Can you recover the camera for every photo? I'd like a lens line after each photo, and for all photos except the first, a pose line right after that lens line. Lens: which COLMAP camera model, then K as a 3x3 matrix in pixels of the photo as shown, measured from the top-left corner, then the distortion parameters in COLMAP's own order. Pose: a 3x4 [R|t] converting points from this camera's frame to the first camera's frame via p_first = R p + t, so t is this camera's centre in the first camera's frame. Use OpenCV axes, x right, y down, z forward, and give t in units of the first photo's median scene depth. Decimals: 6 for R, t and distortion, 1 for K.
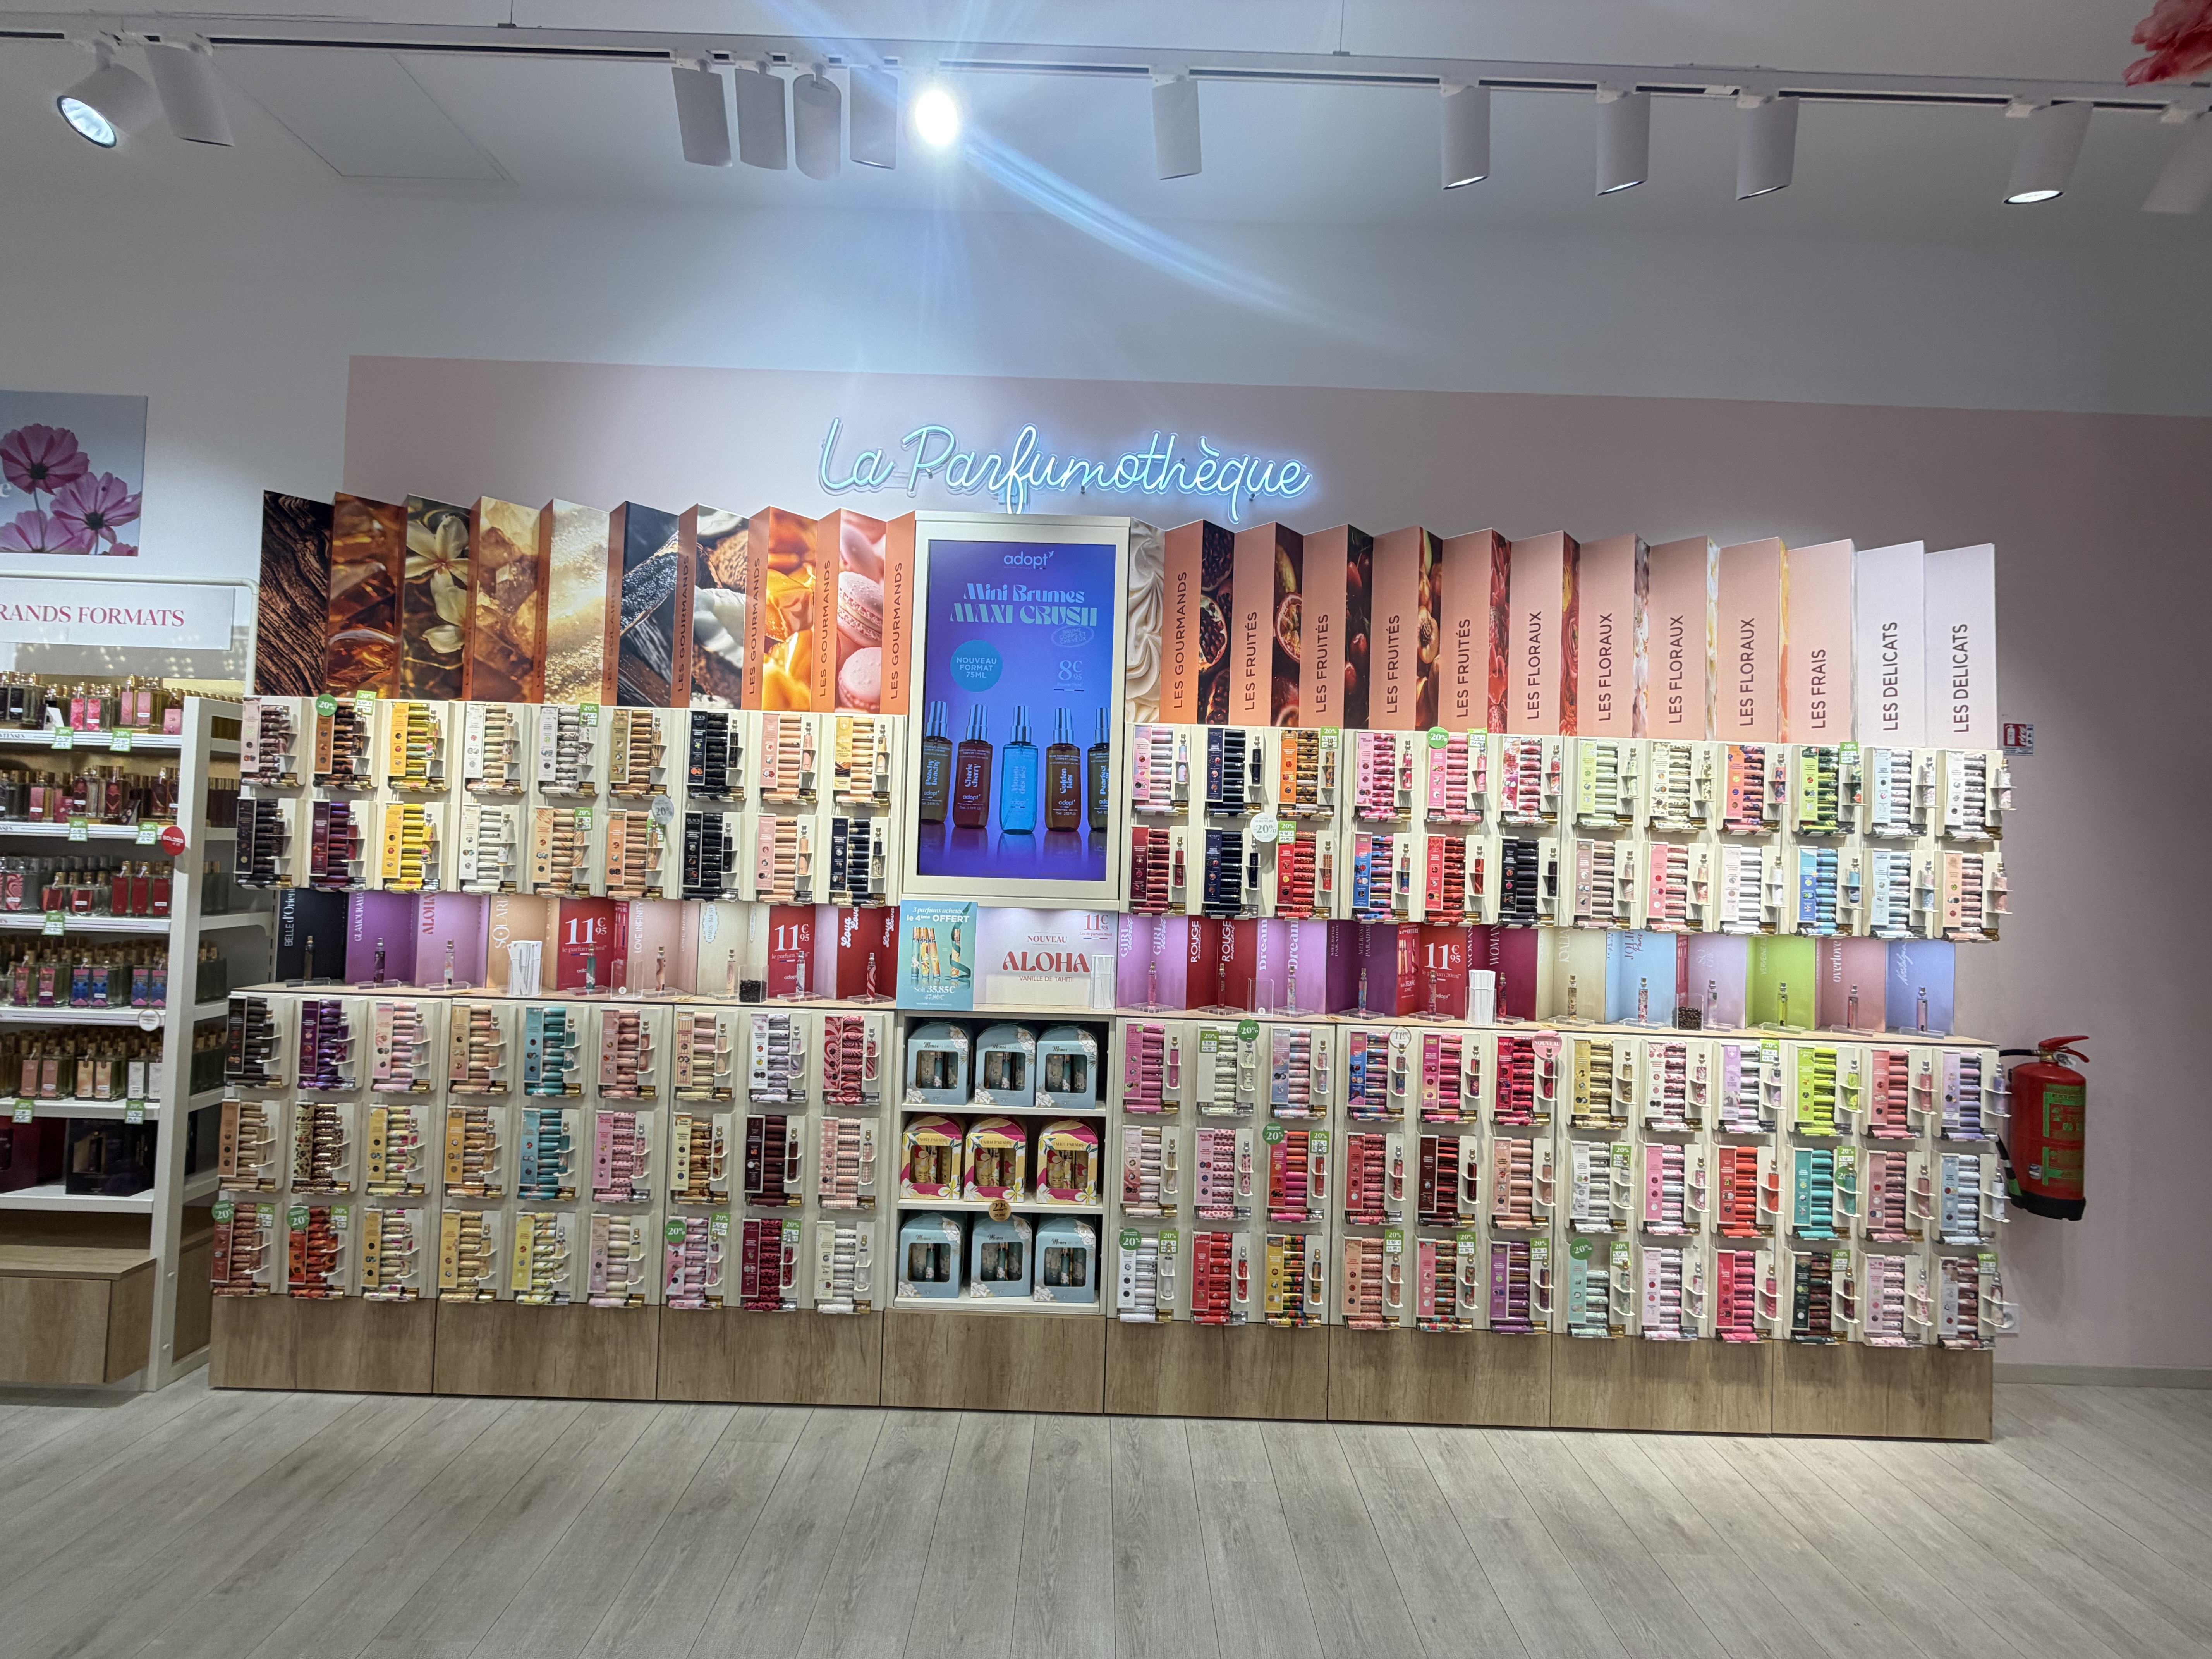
lens RADIAL K [[933.2, 0, 1106.0], [0, 933.2, 829.5], [0, 0, 1]] dist [-0.001800, -0.000611]
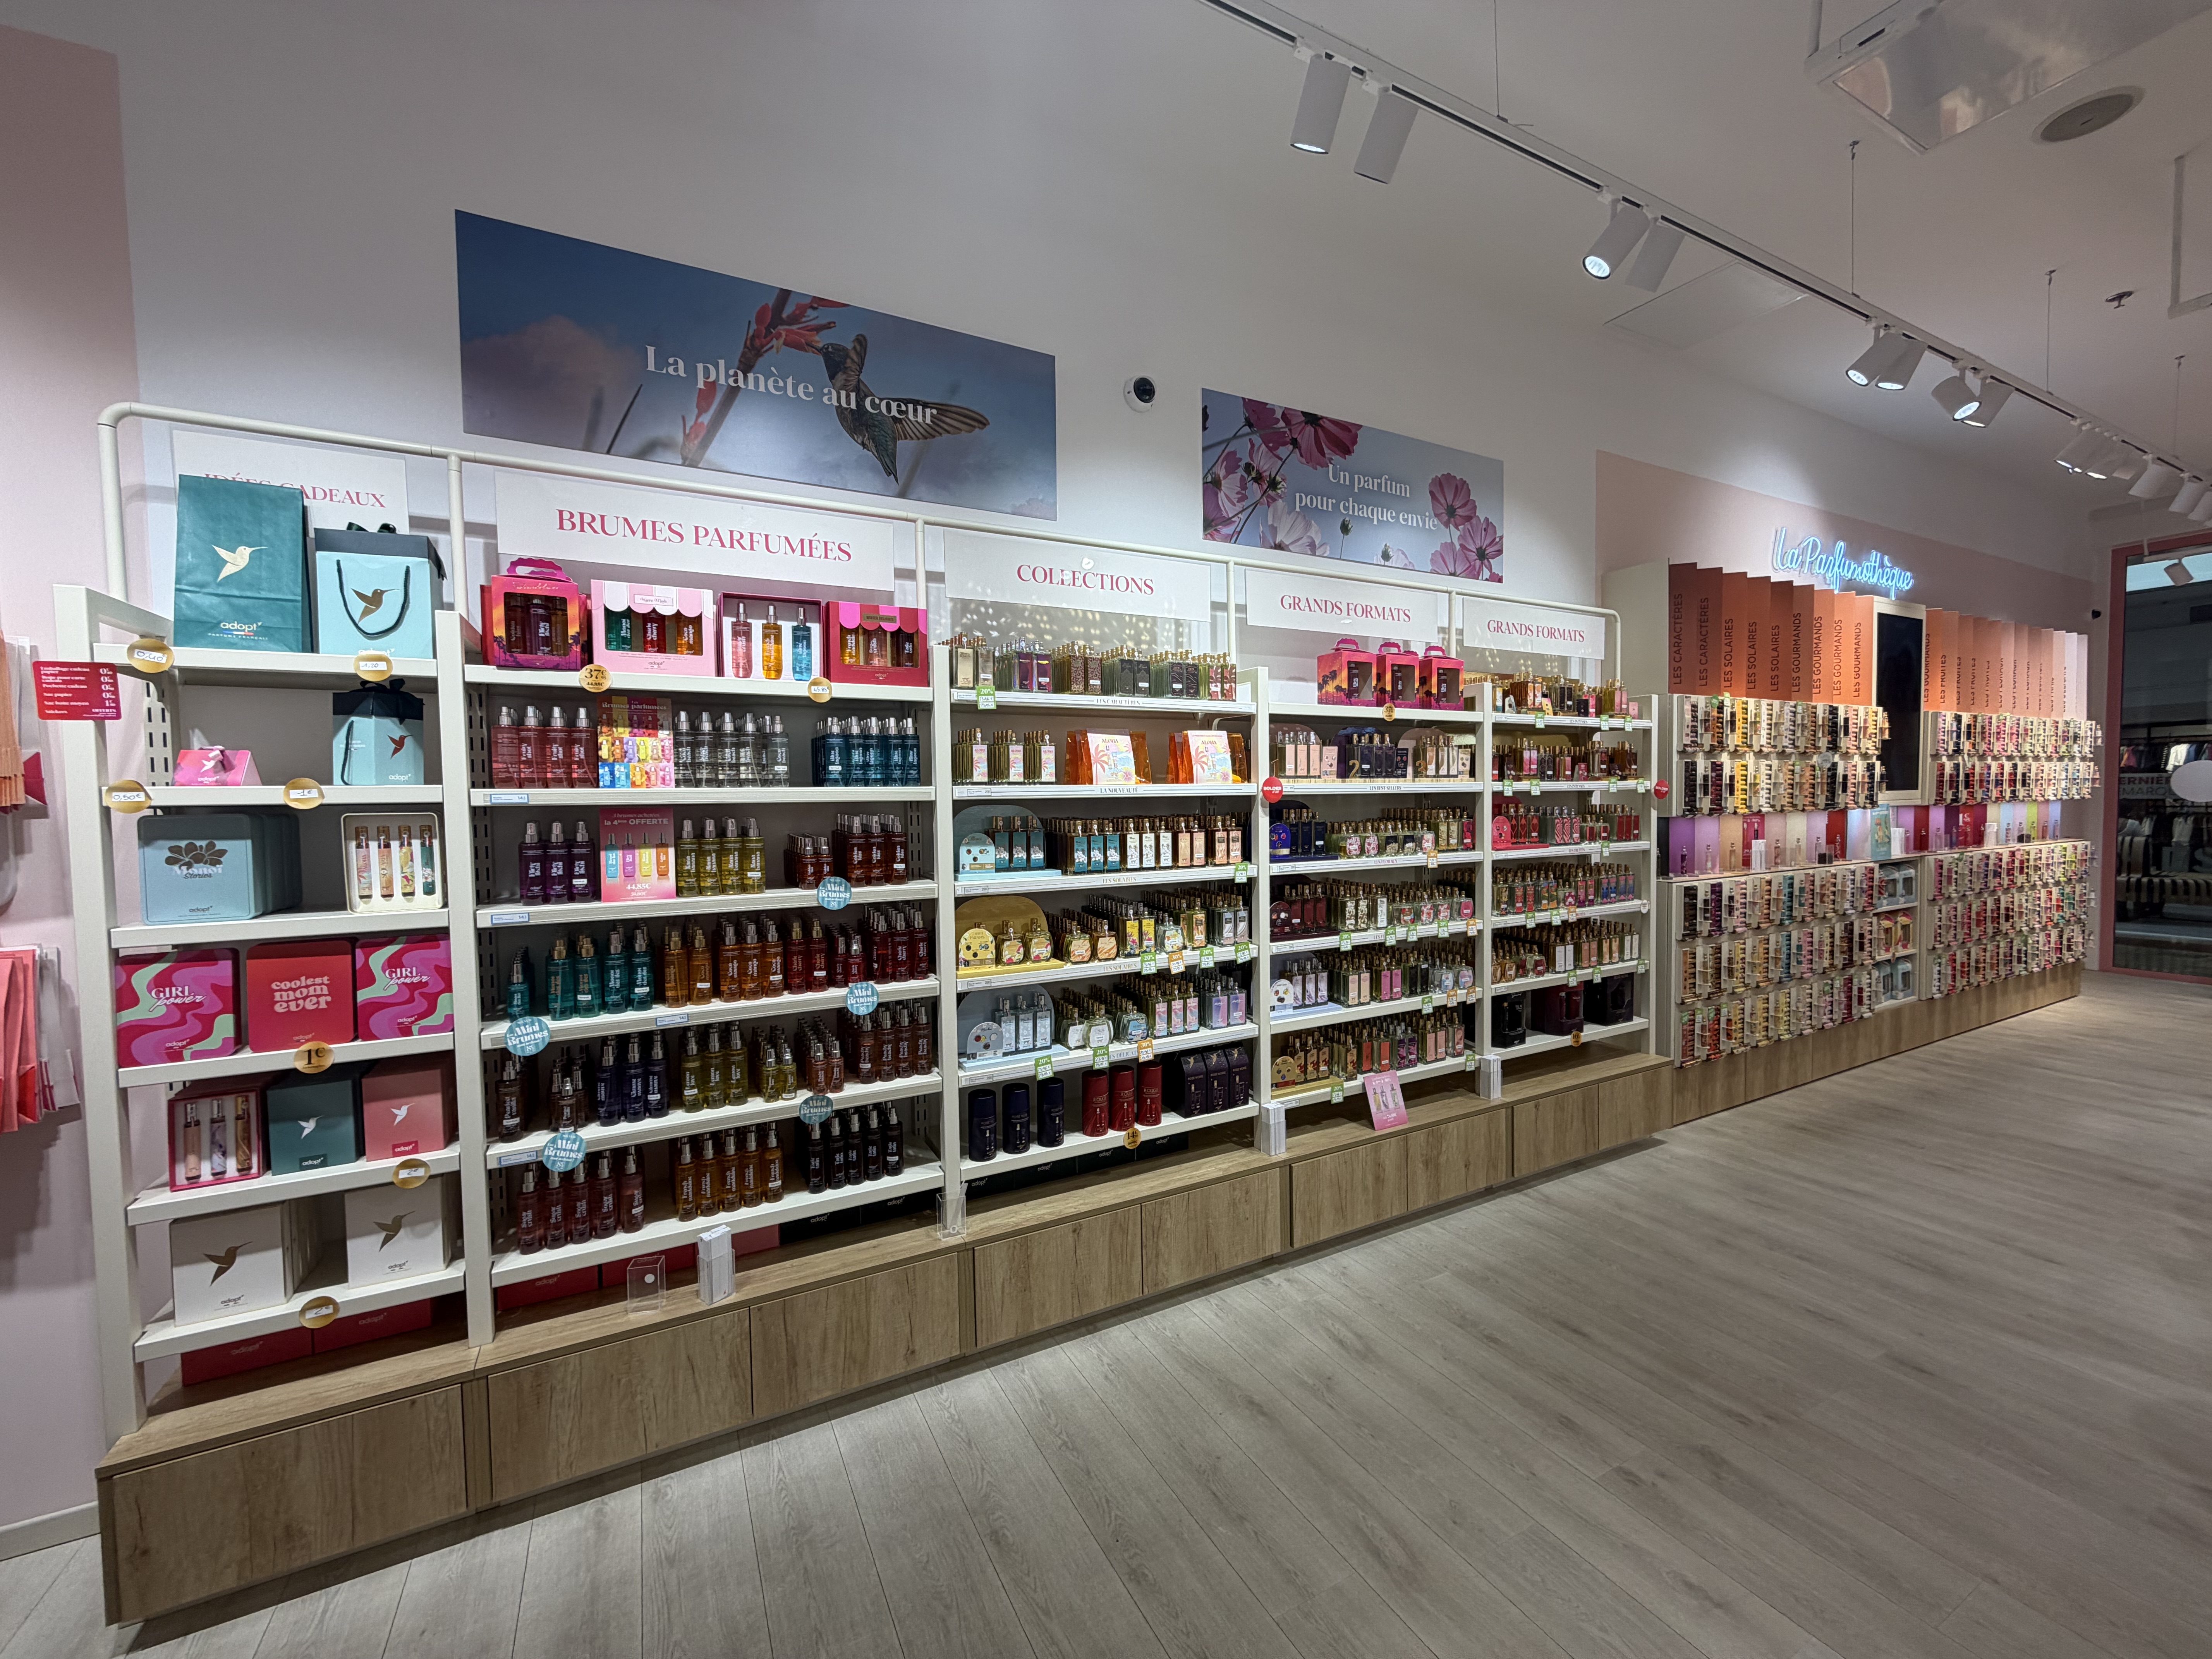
lens RADIAL K [[933.2, 0, 1106.0], [0, 933.2, 829.5], [0, 0, 1]] dist [-0.001800, -0.000611]
pose [[0.869539, -0.071110, 0.488719, -2.223423], [0.036418, 0.996118, 0.080143, -0.068168], [-0.492521, -0.051890, 0.868753, 0.093248]]
